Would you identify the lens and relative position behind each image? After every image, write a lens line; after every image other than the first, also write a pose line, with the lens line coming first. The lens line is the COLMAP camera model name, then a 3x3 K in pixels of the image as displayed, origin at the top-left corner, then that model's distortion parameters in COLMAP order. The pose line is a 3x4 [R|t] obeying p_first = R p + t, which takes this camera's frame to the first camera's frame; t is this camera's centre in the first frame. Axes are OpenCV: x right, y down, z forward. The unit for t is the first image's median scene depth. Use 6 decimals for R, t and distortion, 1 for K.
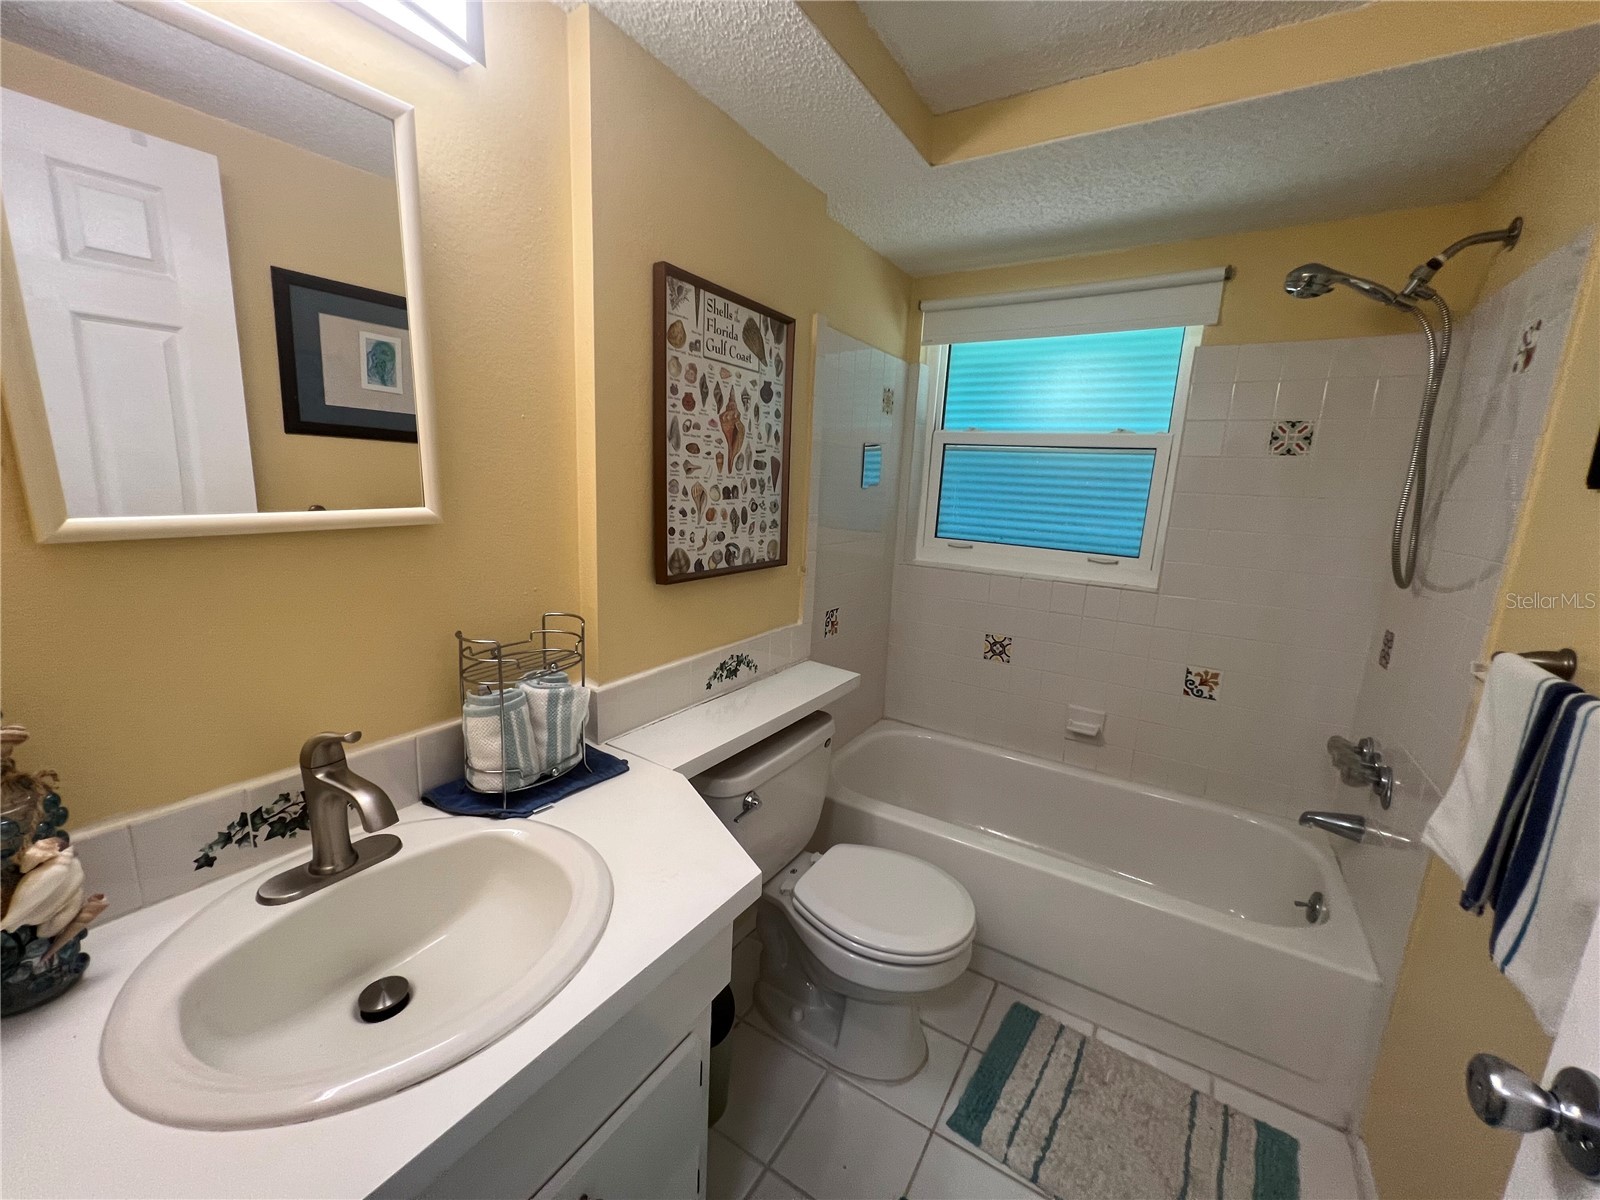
lens RADIAL K [[643.1, 0, 798.9], [0, 643.1, 603.9], [0, 0, 1]] dist [-0.002395, 0.000896]
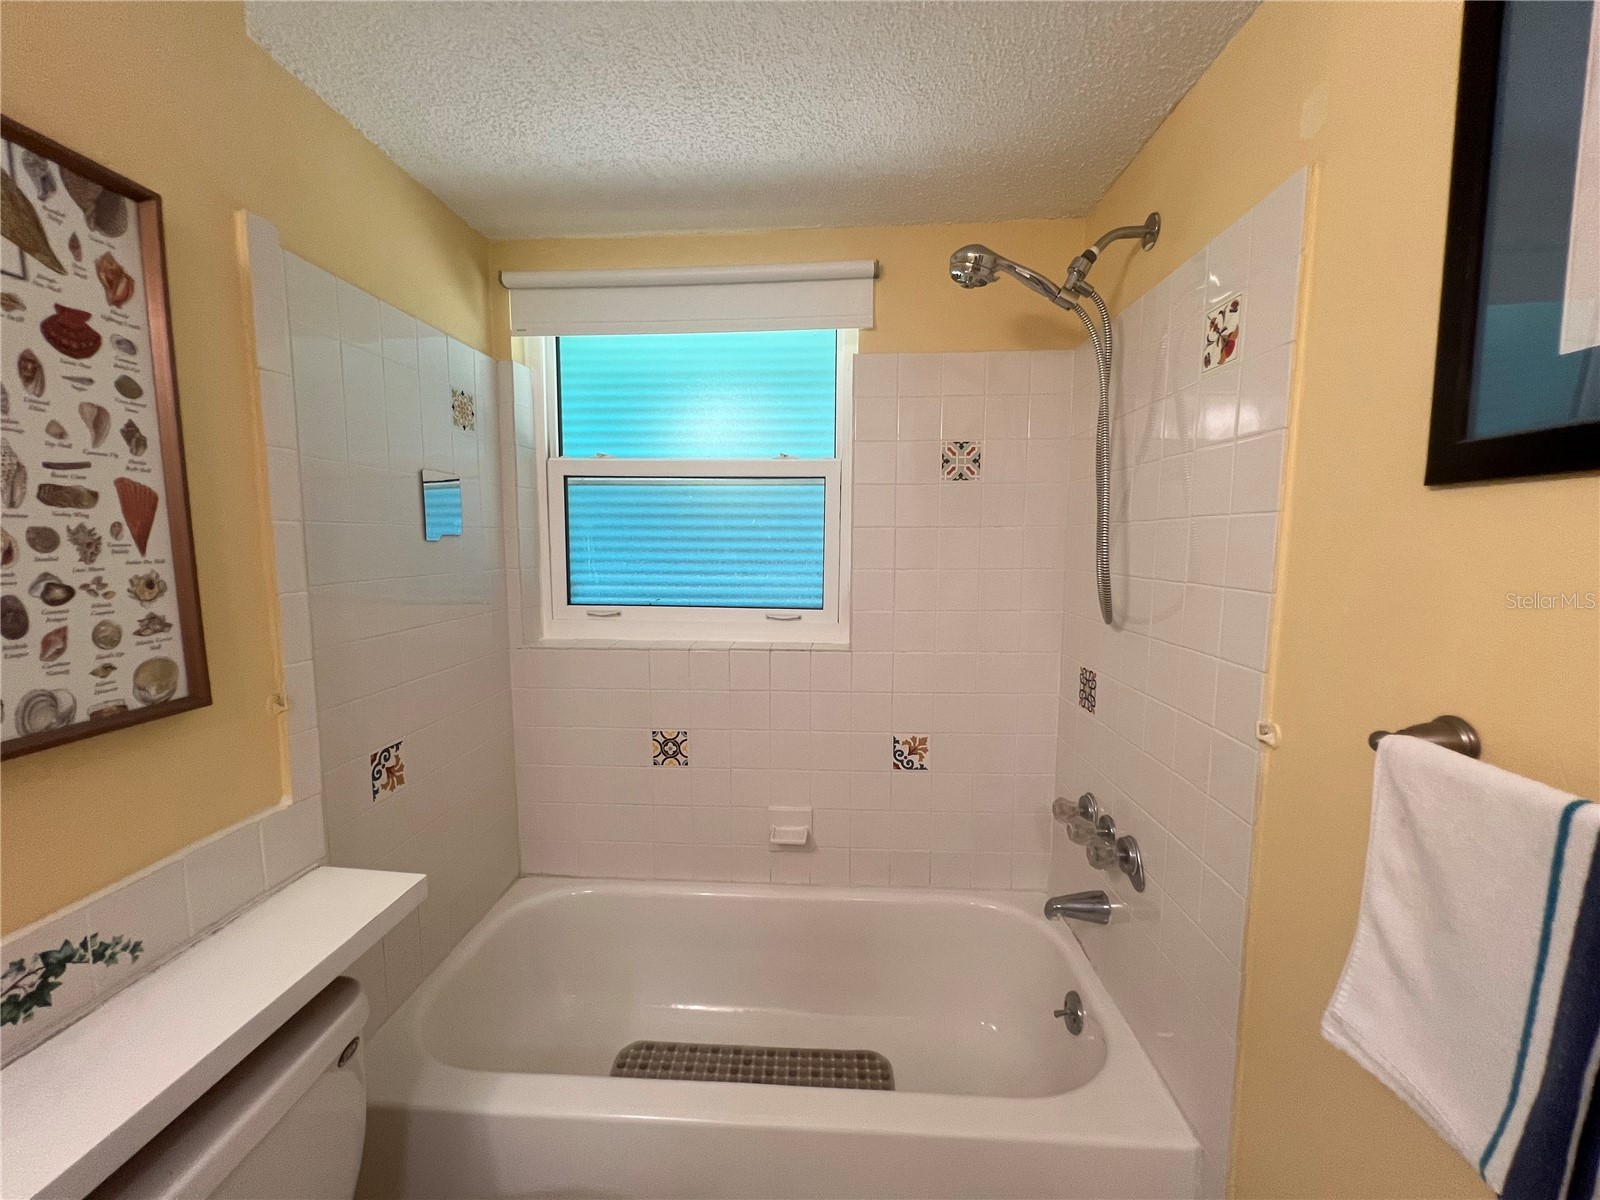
lens RADIAL K [[643.1, 0, 799.4], [0, 643.1, 602.3], [0, 0, 1]] dist [-0.002395, 0.000896]
pose [[0.876016, -0.092516, 0.473325, 0.138793], [0.131070, 0.990159, -0.049045, -0.052887], [-0.464129, 0.105003, 0.879522, 0.351395]]
